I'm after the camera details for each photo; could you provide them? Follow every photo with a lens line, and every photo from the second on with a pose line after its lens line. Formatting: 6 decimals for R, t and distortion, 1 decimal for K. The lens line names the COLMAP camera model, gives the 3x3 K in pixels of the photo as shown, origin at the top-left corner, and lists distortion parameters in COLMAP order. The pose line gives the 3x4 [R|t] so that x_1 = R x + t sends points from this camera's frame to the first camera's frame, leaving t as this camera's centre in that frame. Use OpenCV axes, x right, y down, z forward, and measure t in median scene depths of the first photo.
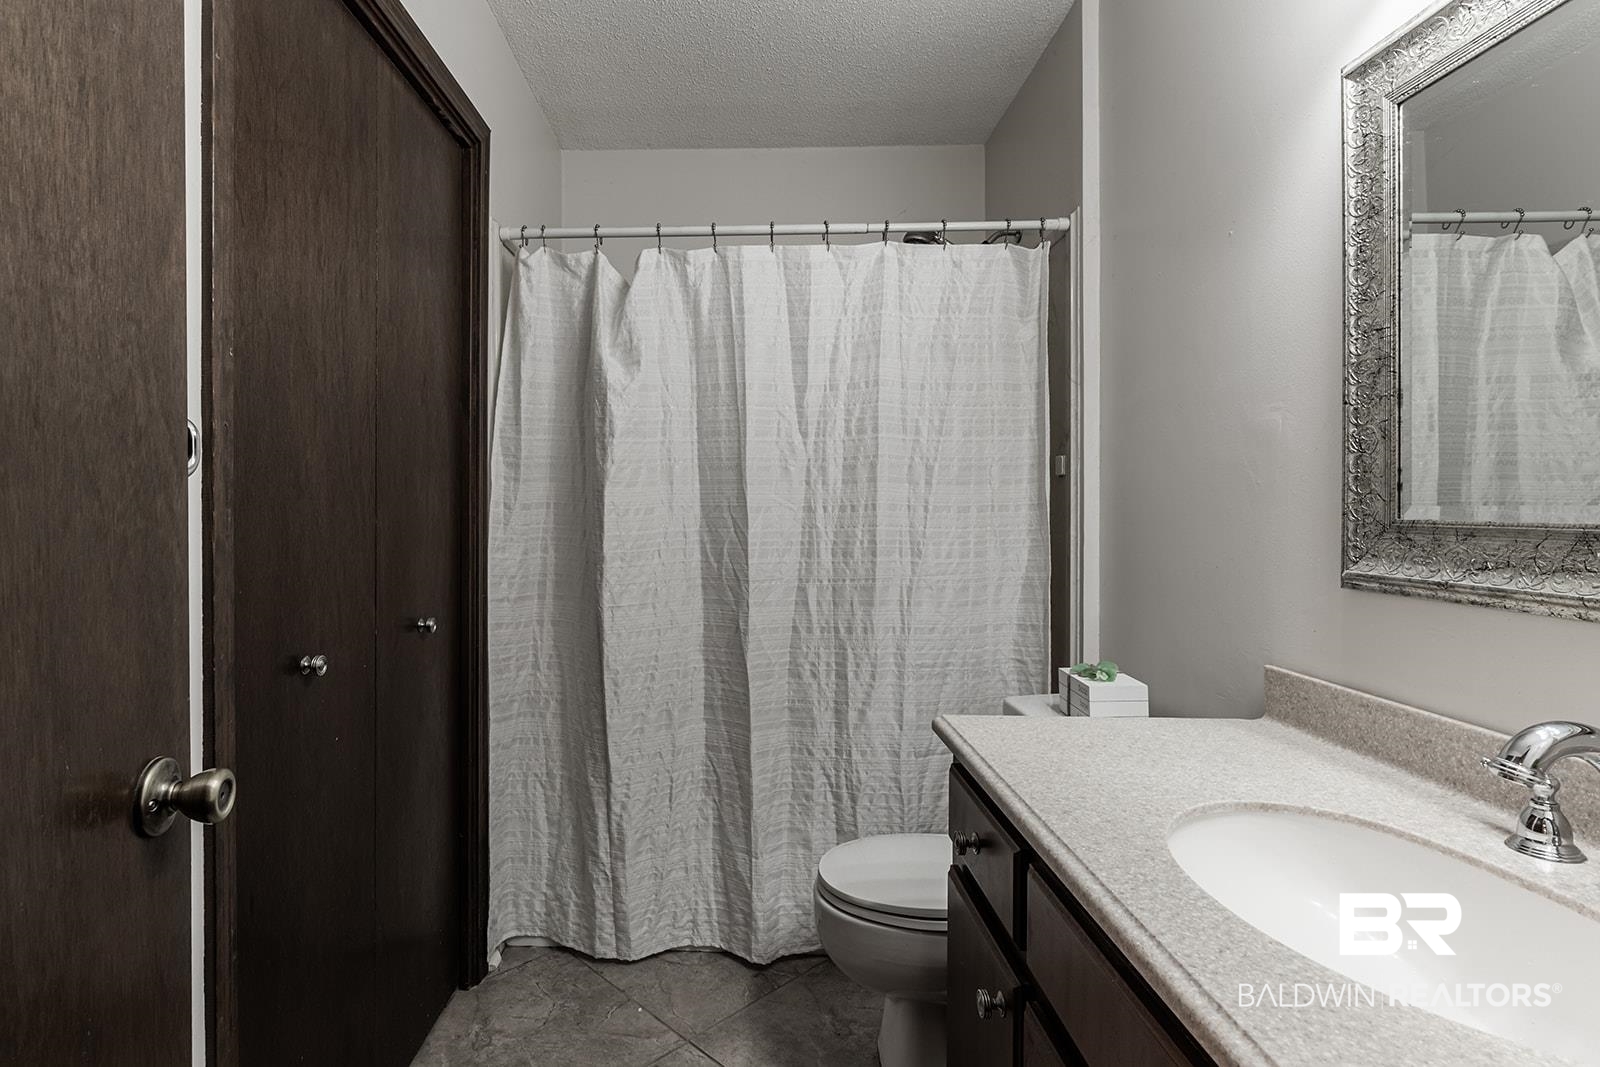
lens RADIAL K [[797.6, 0, 798.3], [0, 797.6, 503.6], [0, 0, 1]] dist [0.000569, 0.000446]
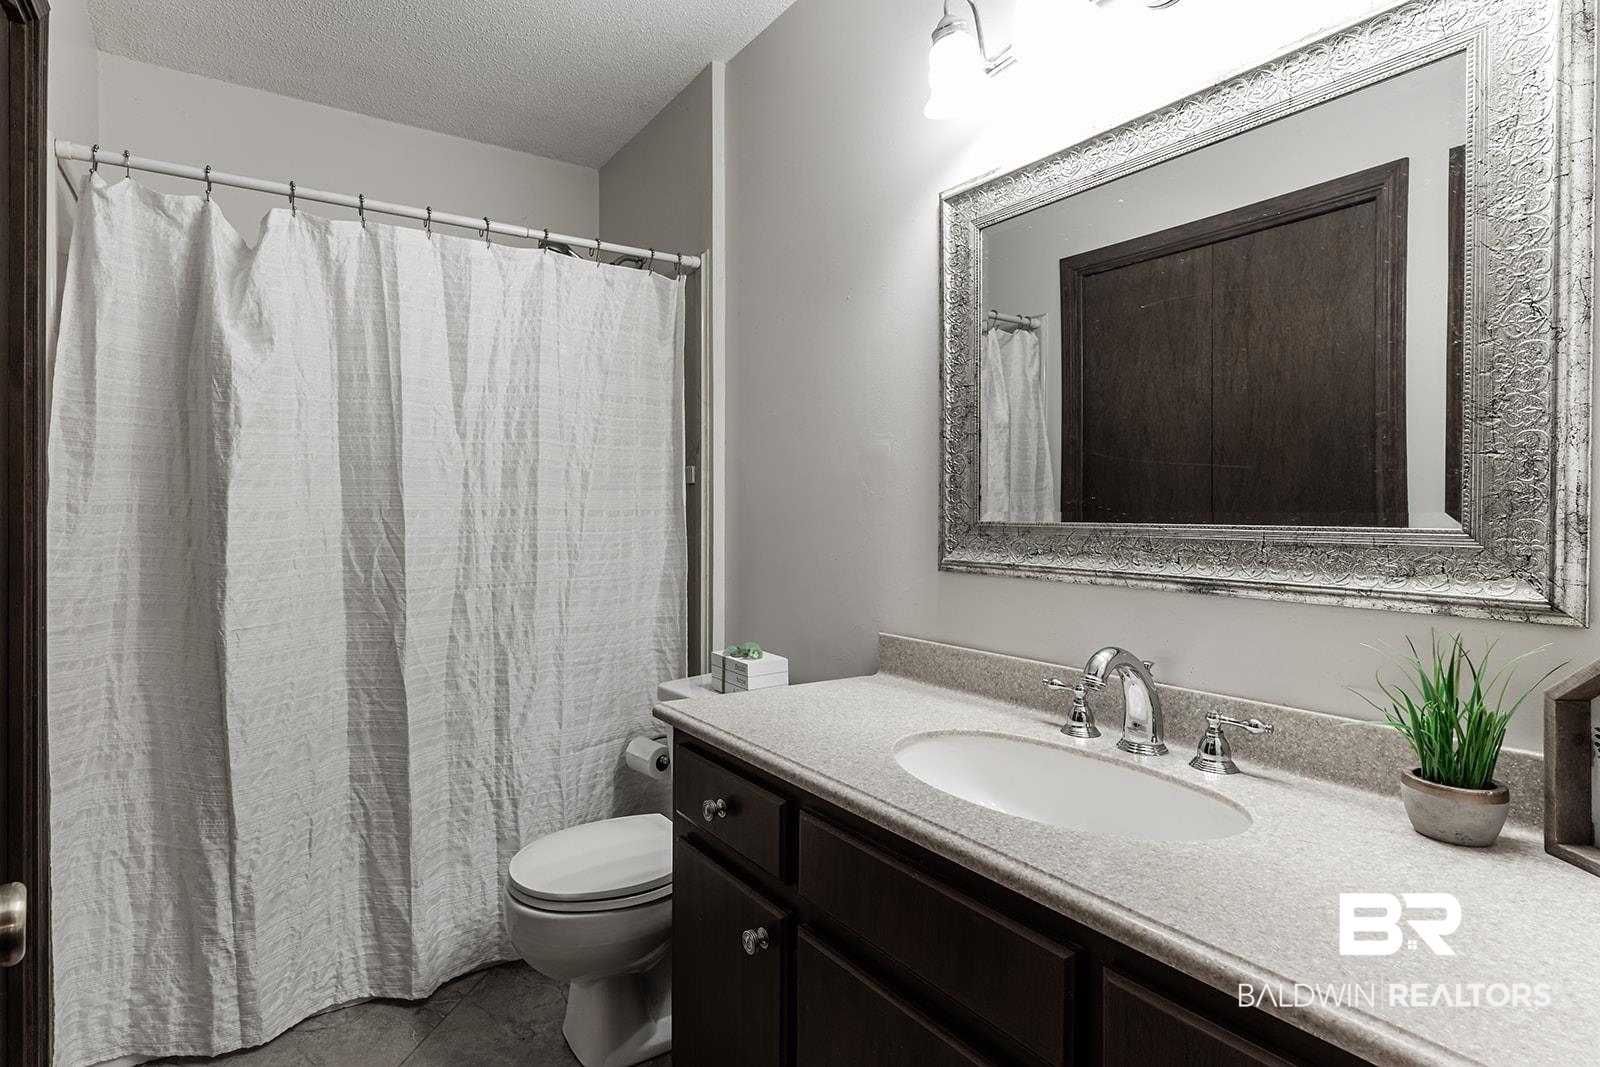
lens RADIAL K [[737.0, 0, 826.0], [0, 737.0, 510.9], [0, 0, 1]] dist [0.000107, 0.000541]
pose [[0.848629, 0.003350, 0.528978, -0.110308], [-0.005474, 0.999982, 0.002450, -0.000253], [-0.528960, -0.004974, 0.848632, 0.017698]]
